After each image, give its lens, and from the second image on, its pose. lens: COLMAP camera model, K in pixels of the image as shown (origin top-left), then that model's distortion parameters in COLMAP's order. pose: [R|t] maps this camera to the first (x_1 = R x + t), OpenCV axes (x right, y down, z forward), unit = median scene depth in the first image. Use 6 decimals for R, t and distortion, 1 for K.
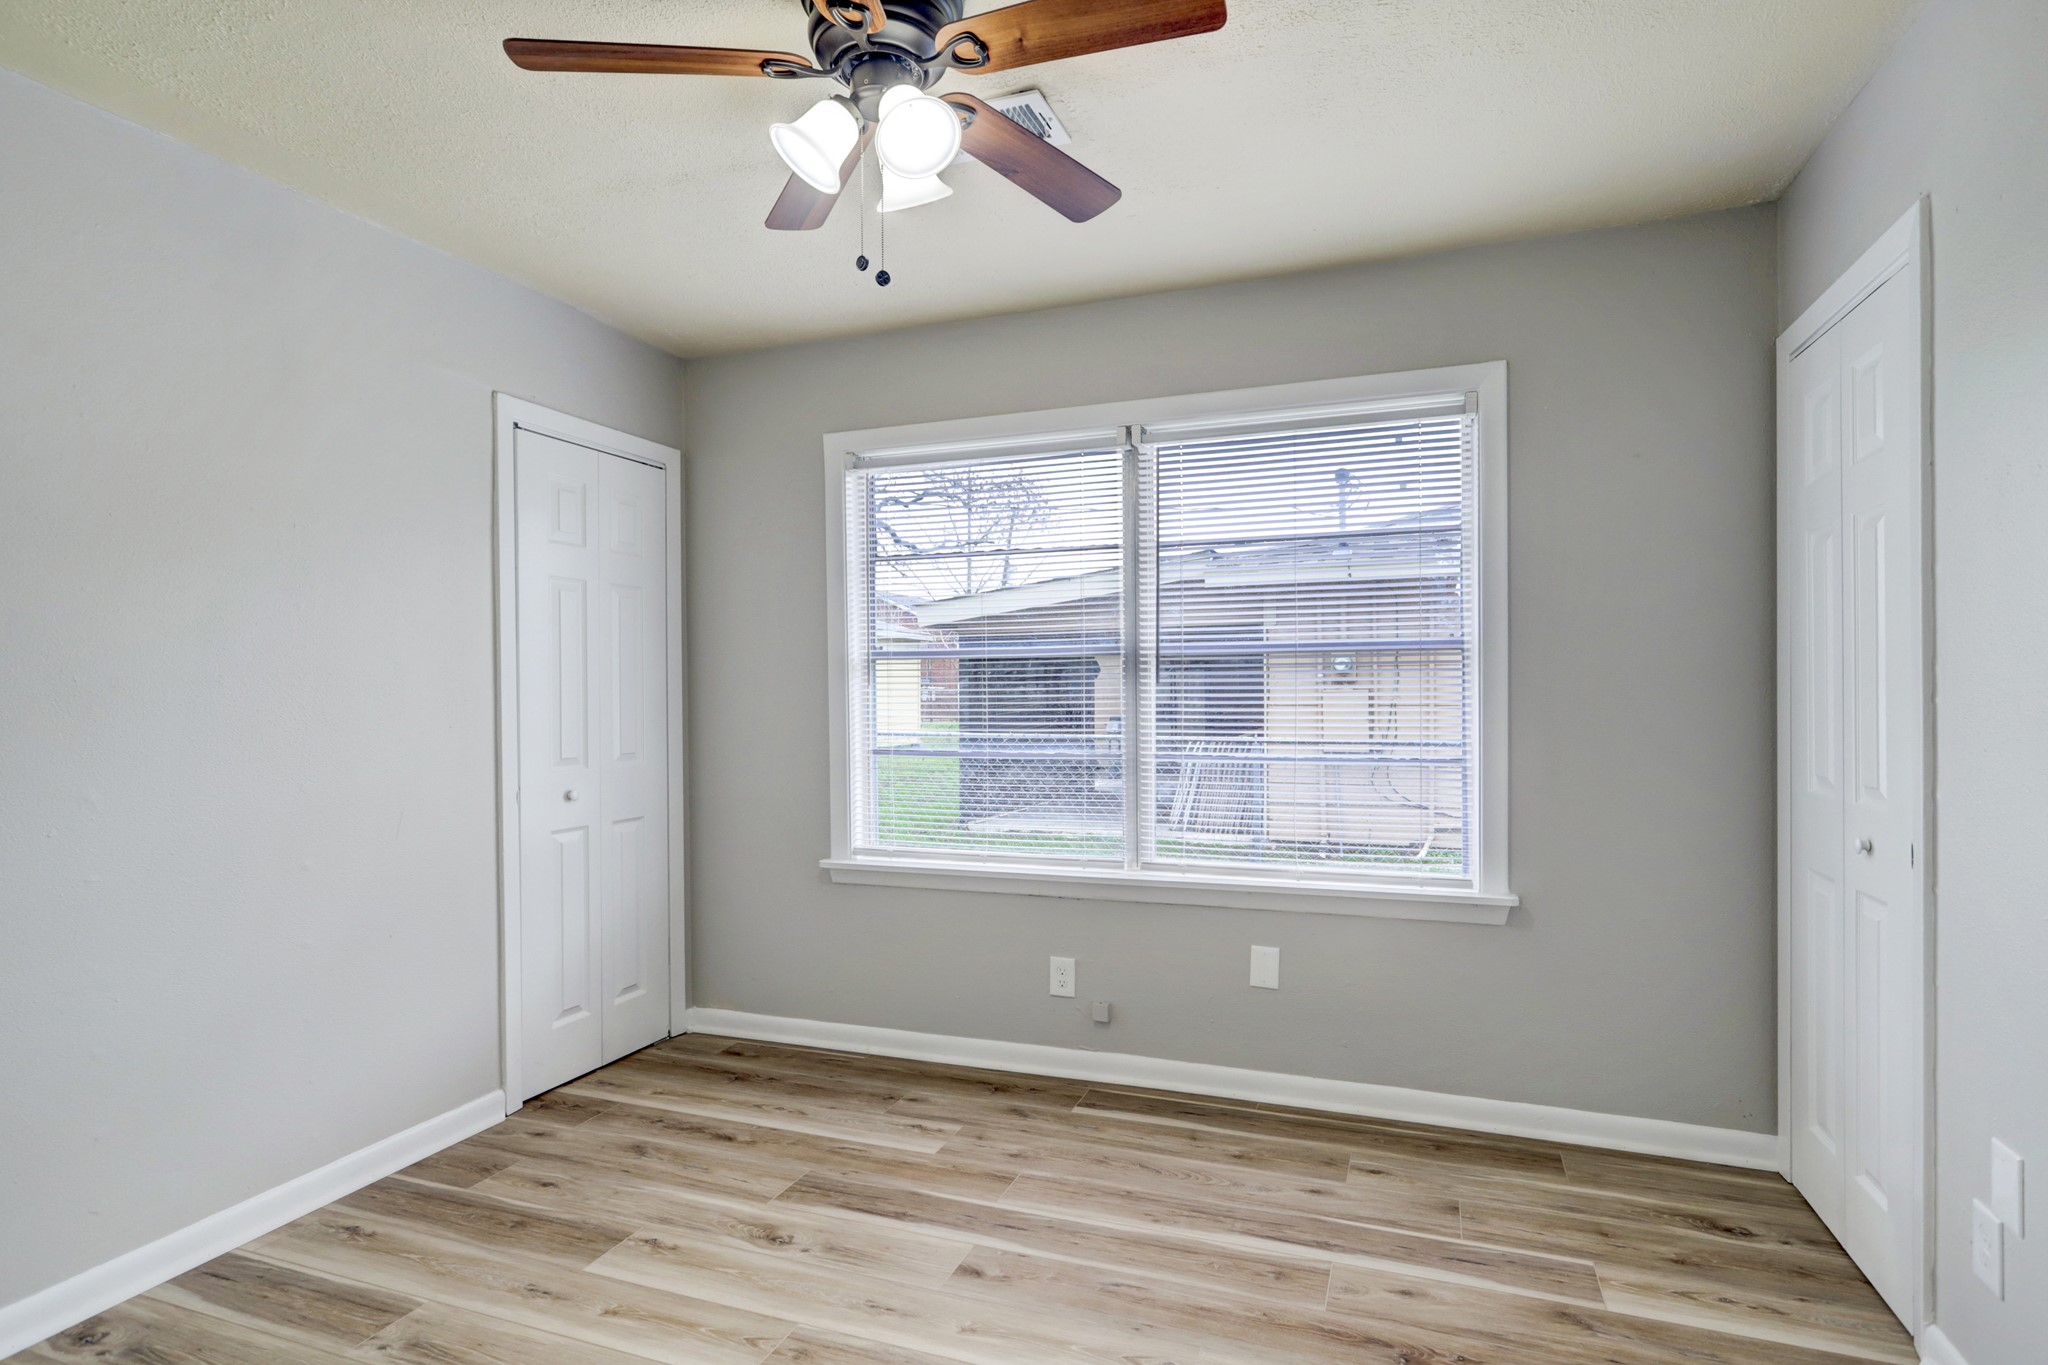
lens RADIAL K [[1013.9, 0, 1024.0], [0, 1013.9, 682.5], [0, 0, 1]] dist [-0.003229, -0.000454]
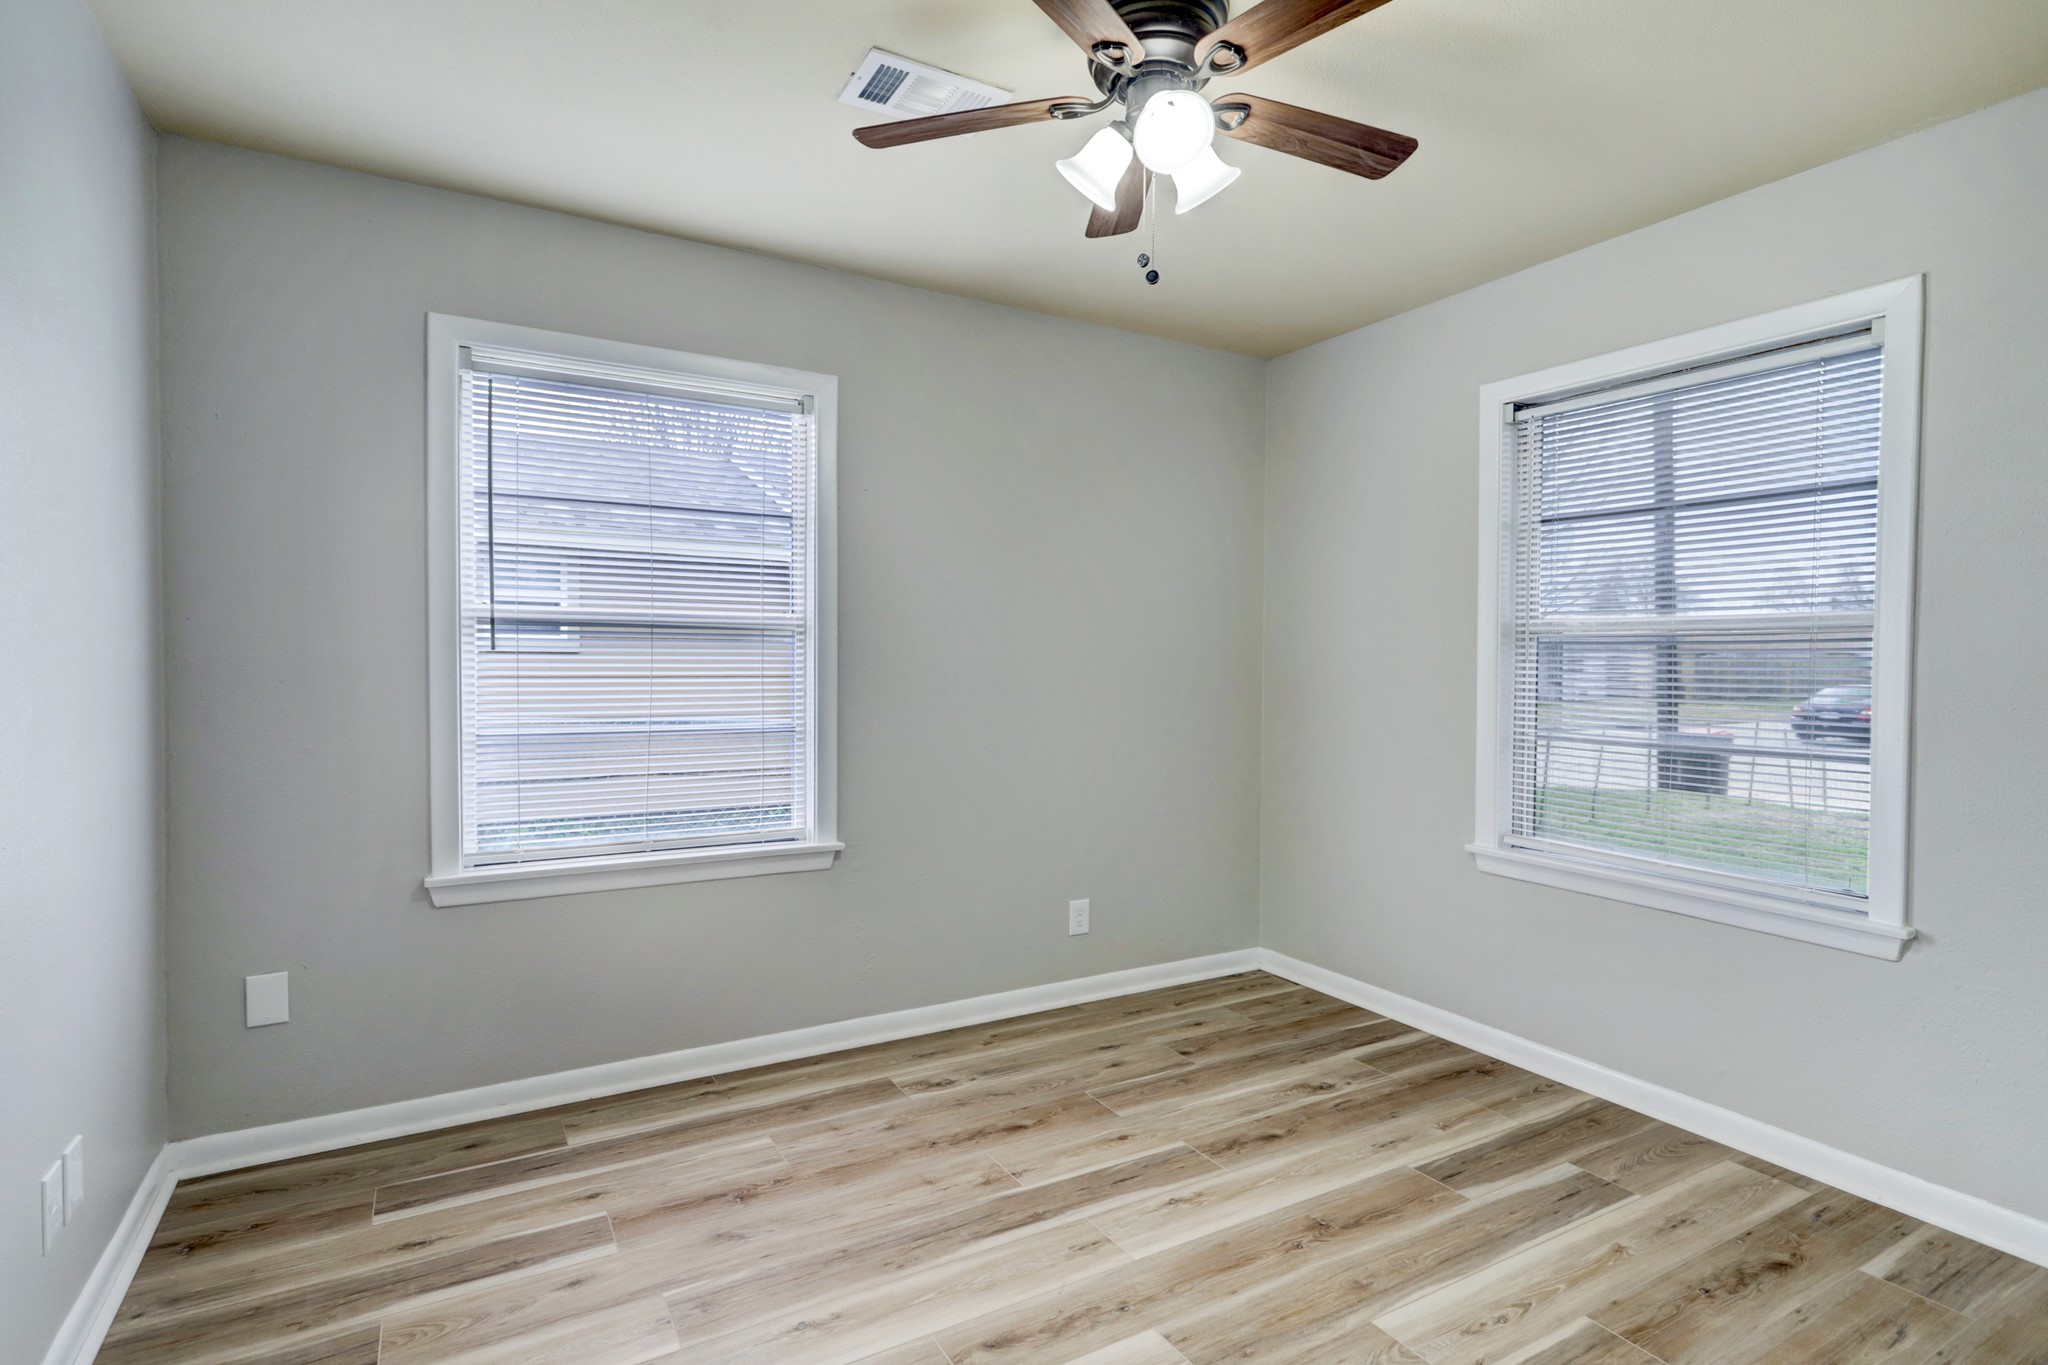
lens RADIAL K [[1021.2, 0, 1020.6], [0, 1021.2, 662.7], [0, 0, 1]] dist [0.037493, -0.000320]
pose [[0.642913, 0.011804, 0.765848, -0.346220], [-0.019376, 0.999812, 0.000856, 0.001533], [-0.765694, -0.015389, 0.643021, 0.121539]]
